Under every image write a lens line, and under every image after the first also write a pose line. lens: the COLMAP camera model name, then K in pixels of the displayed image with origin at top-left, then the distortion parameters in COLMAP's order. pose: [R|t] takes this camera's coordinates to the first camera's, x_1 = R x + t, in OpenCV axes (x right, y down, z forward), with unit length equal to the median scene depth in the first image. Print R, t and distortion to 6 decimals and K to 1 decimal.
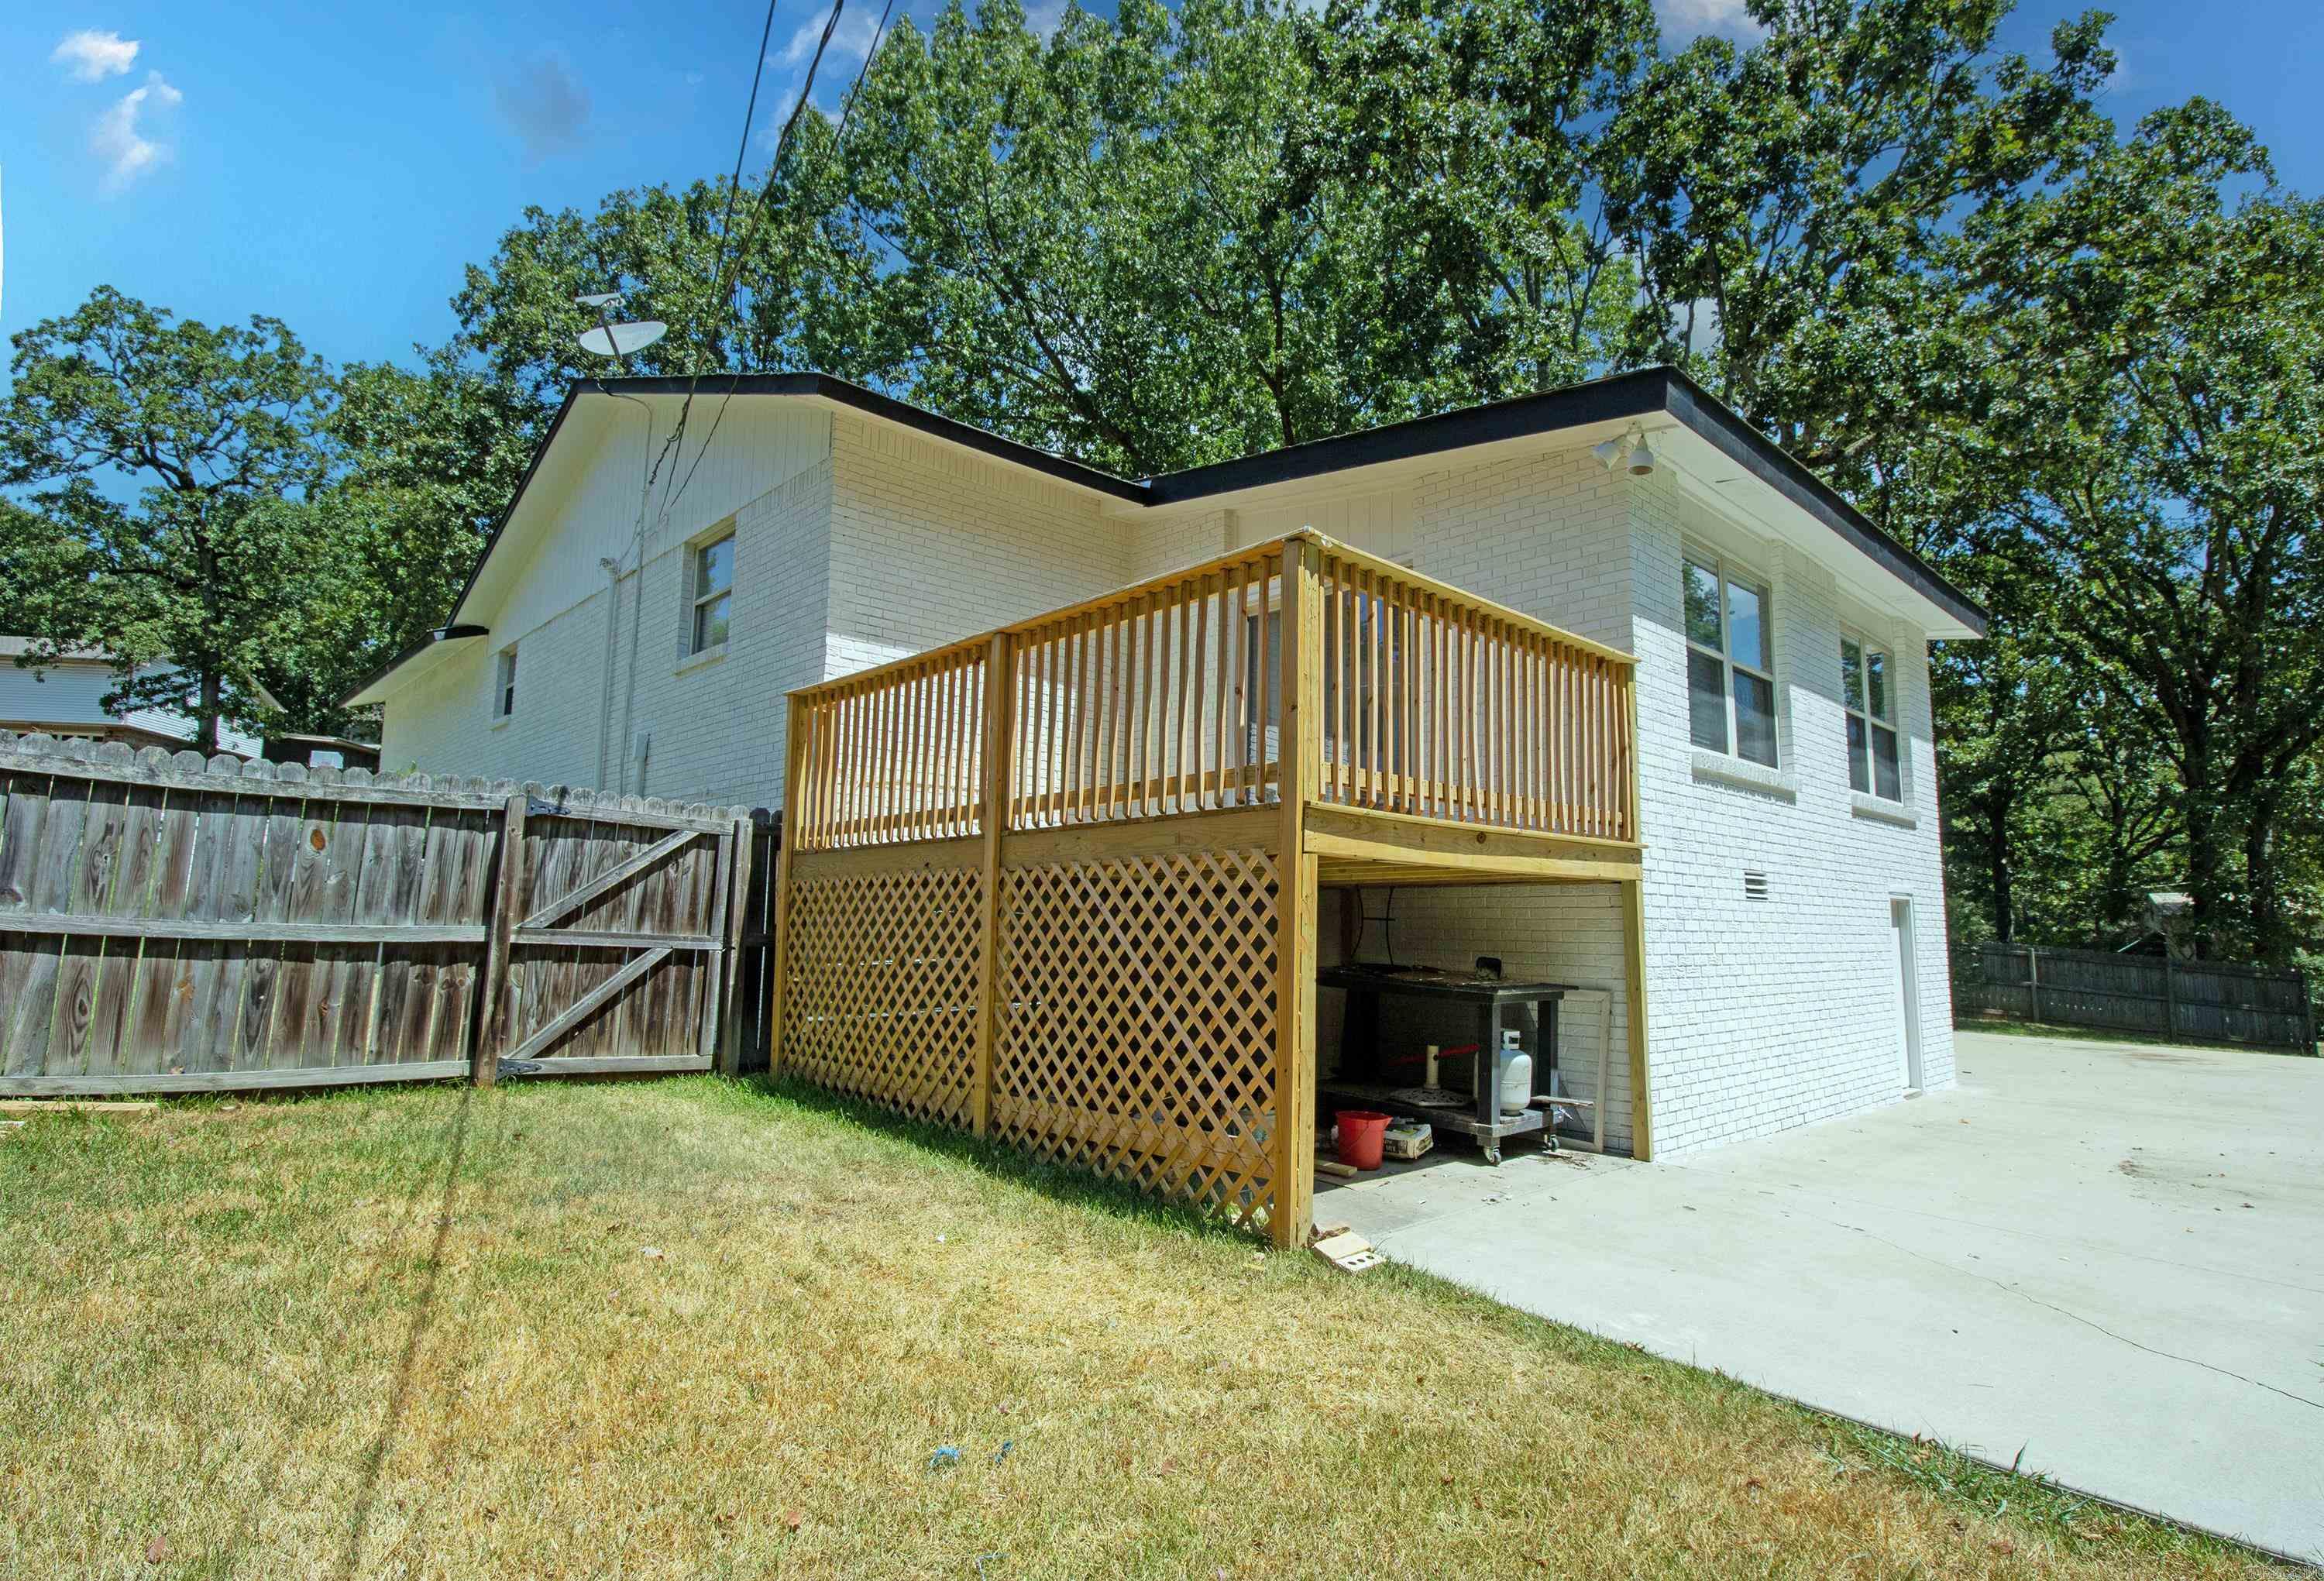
lens RADIAL K [[1191.4, 0, 1168.7], [0, 1191.4, 760.7], [0, 0, 1]] dist [-0.009599, -0.007402]
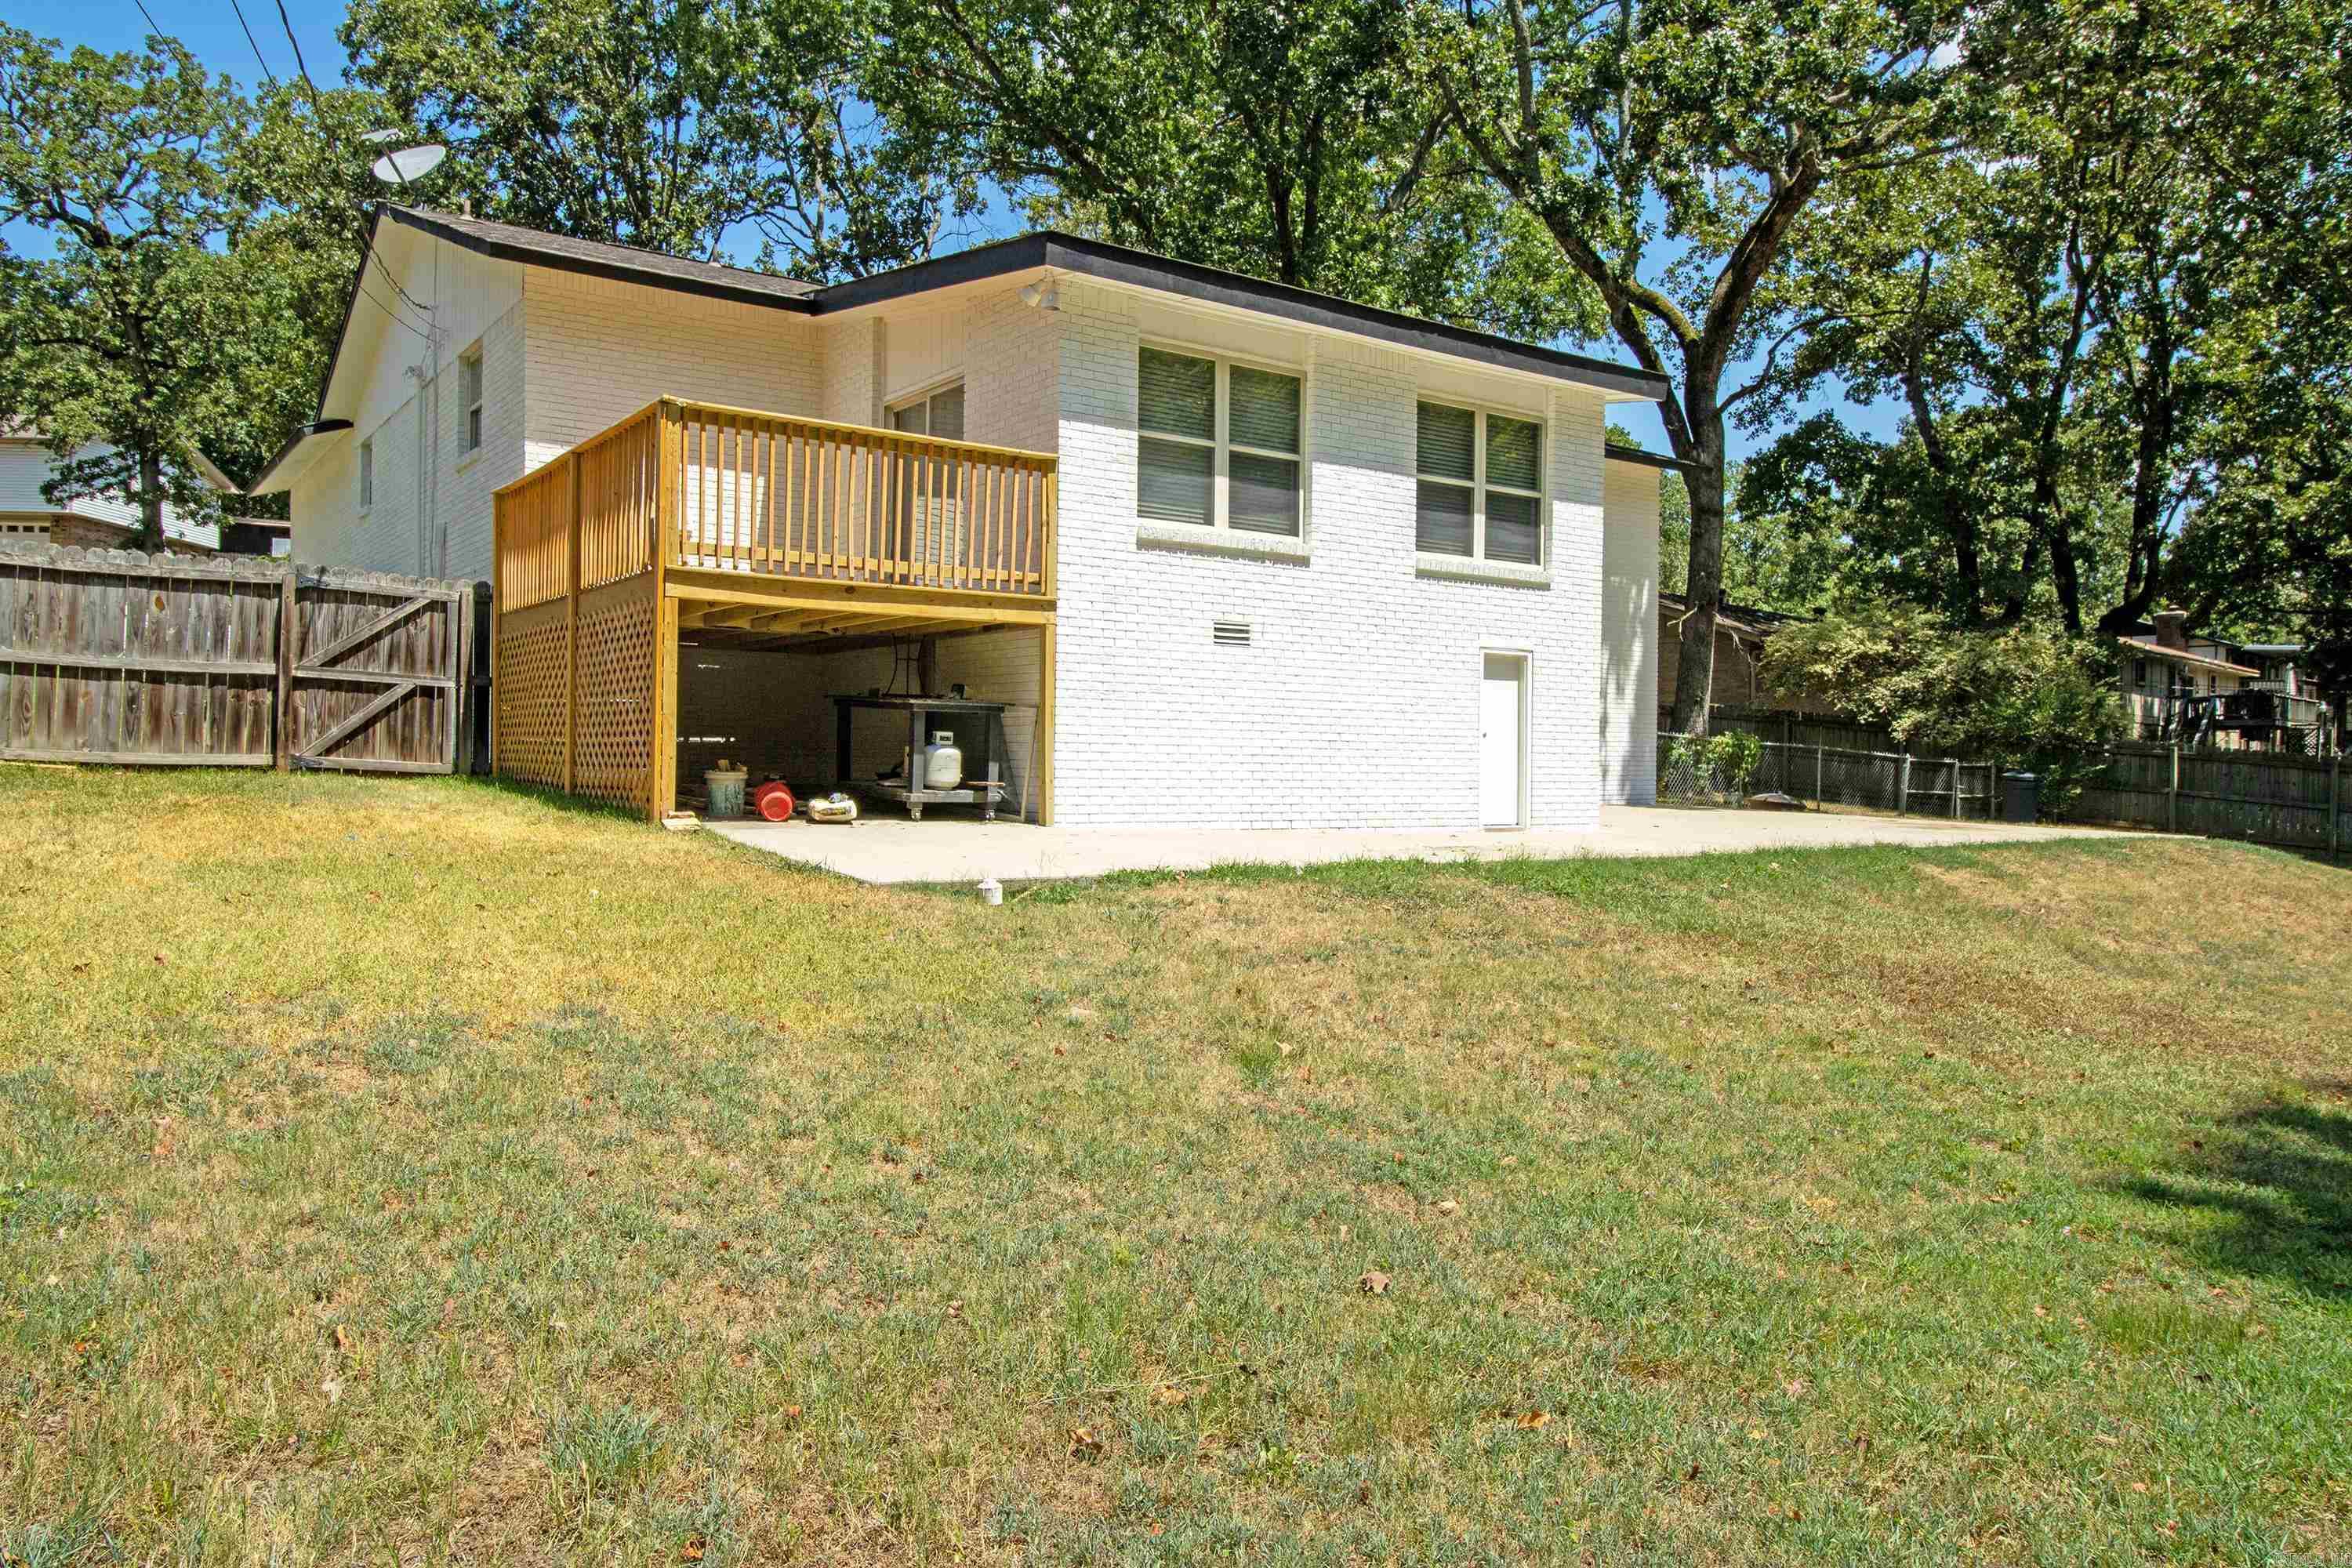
lens RADIAL K [[1668.0, 0, 1166.8], [0, 1668.0, 777.4], [0, 0, 1]] dist [-0.003096, -0.002768]
pose [[0.987862, 0.004983, -0.155252, 0.724941], [0.017789, 0.989280, 0.144943, 0.000855], [0.154310, -0.145946, 0.977184, -0.747618]]
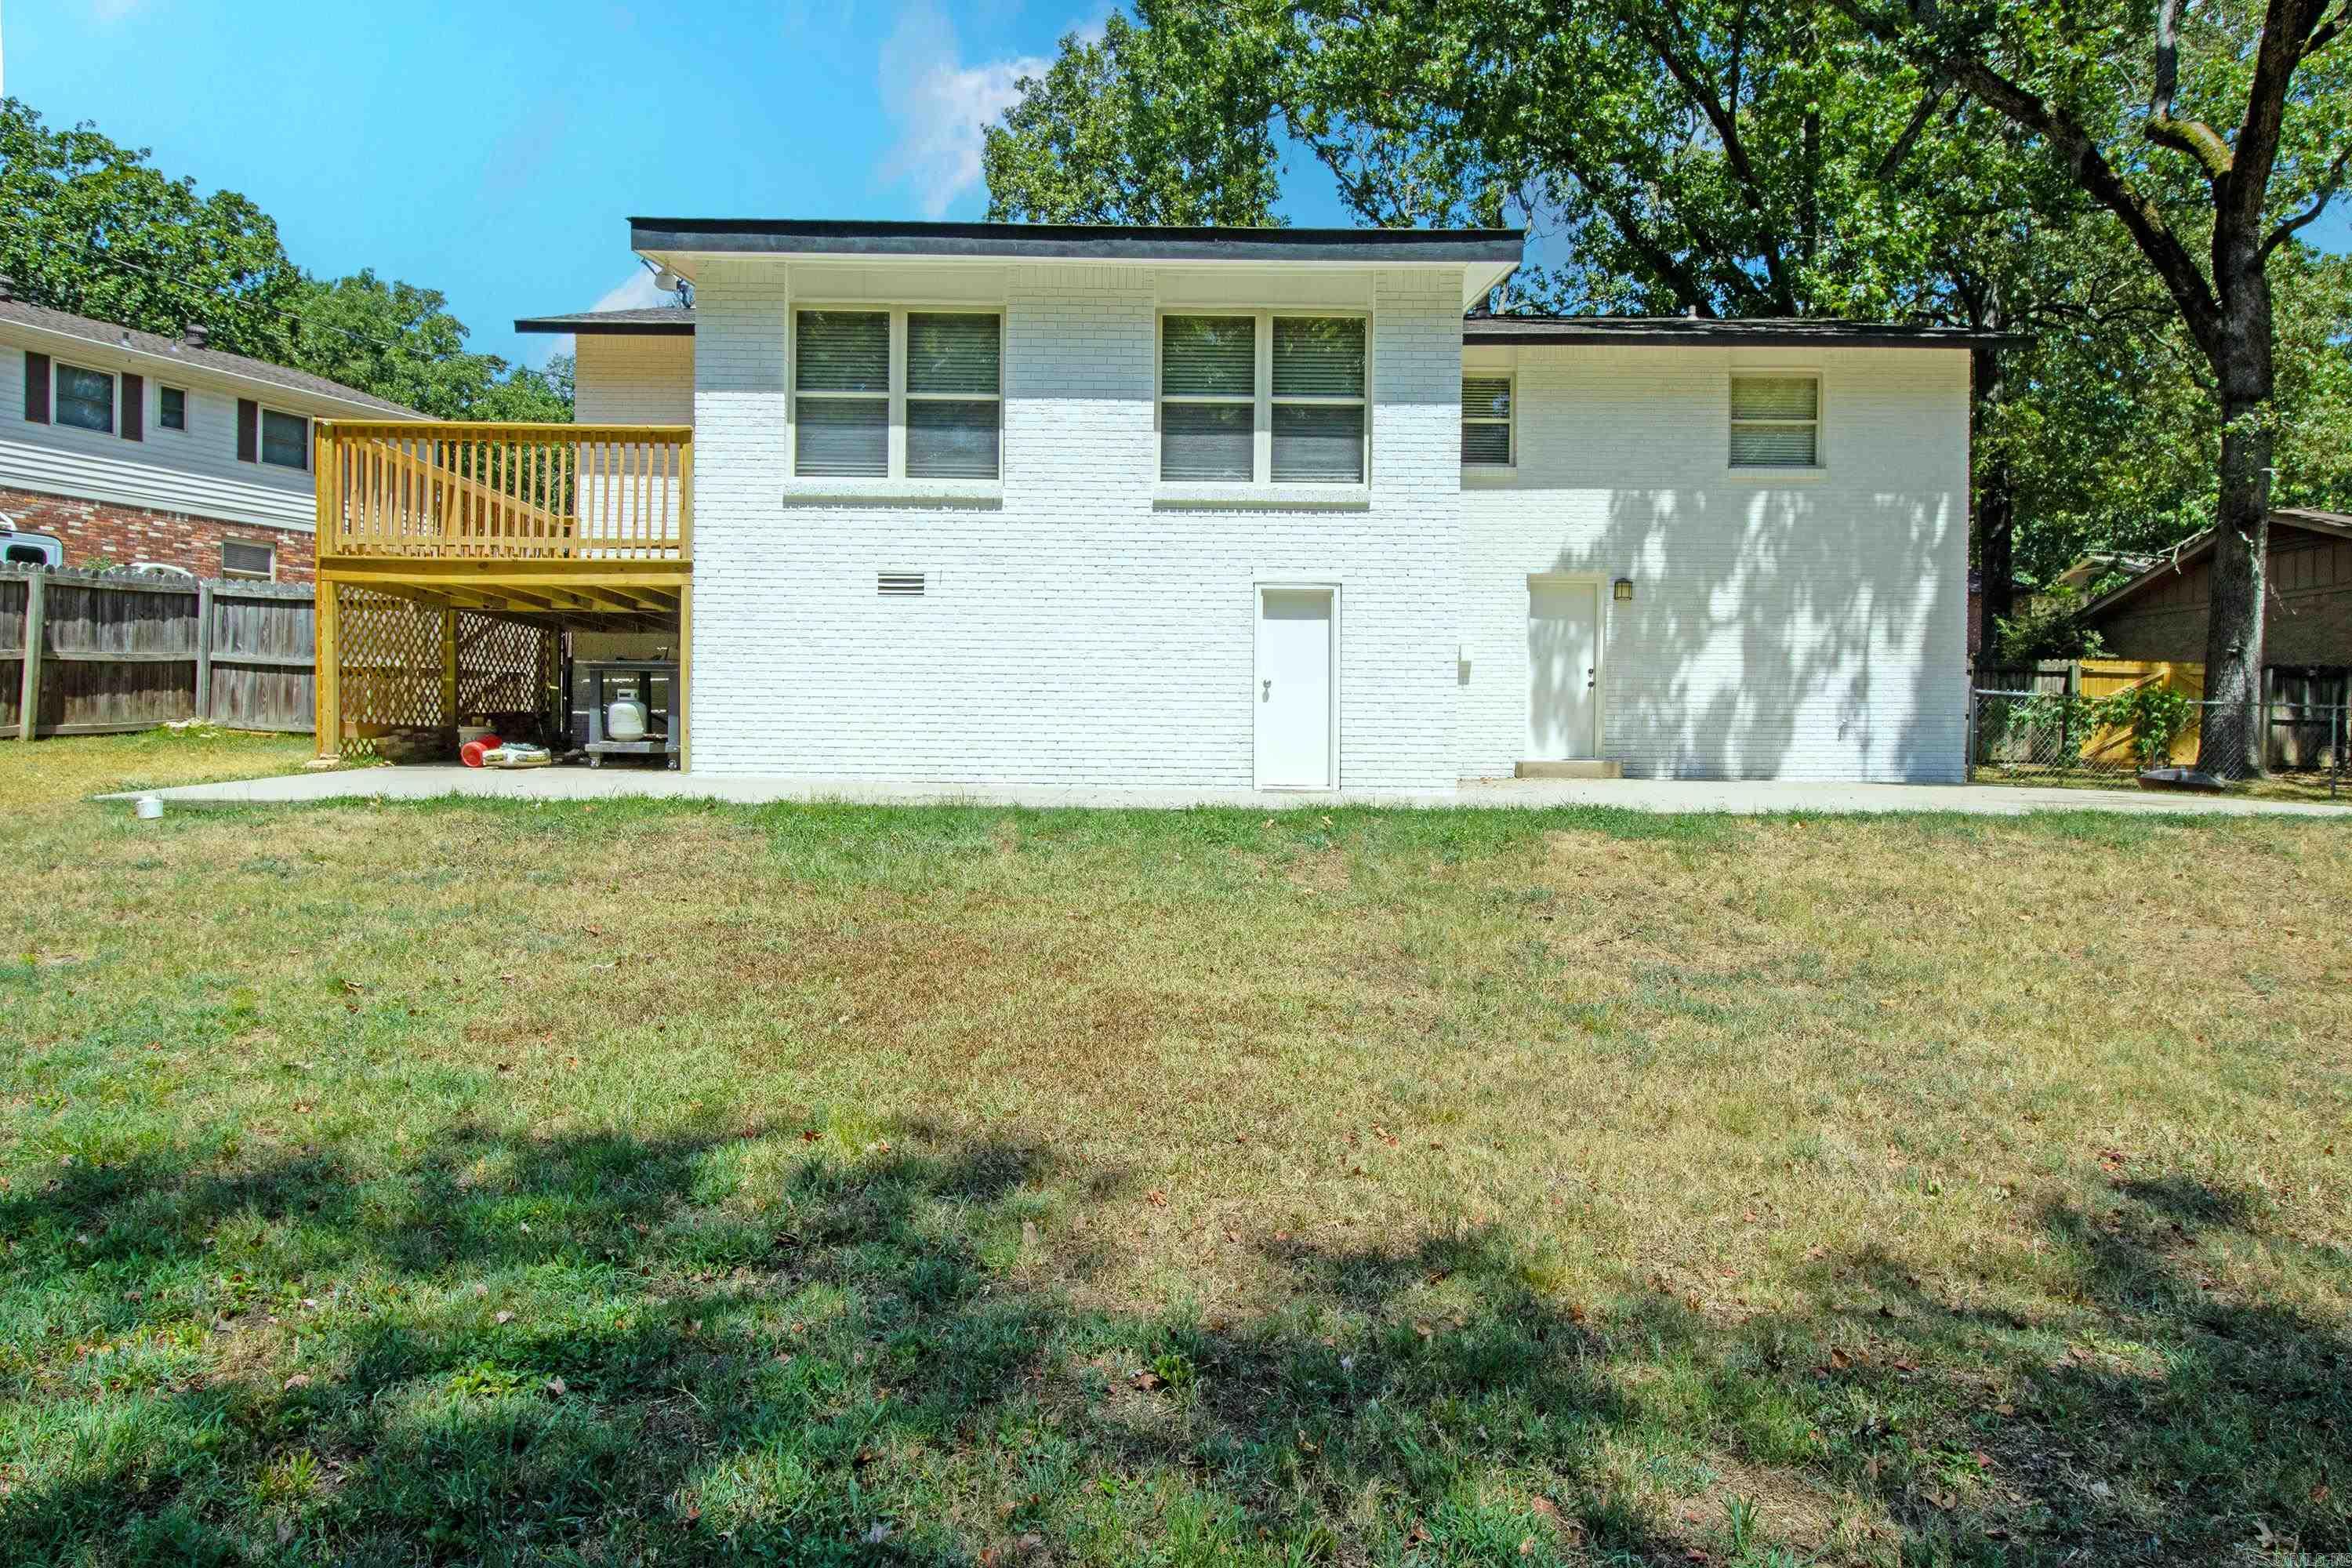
lens RADIAL K [[1492.9, 0, 1174.0], [0, 1492.9, 778.3], [0, 0, 1]] dist [-0.020173, 0.001136]
pose [[0.717725, 0.004957, -0.696309, 1.829917], [0.094314, 0.990068, 0.104262, 0.176622], [0.689910, -0.140503, 0.710129, 0.085815]]
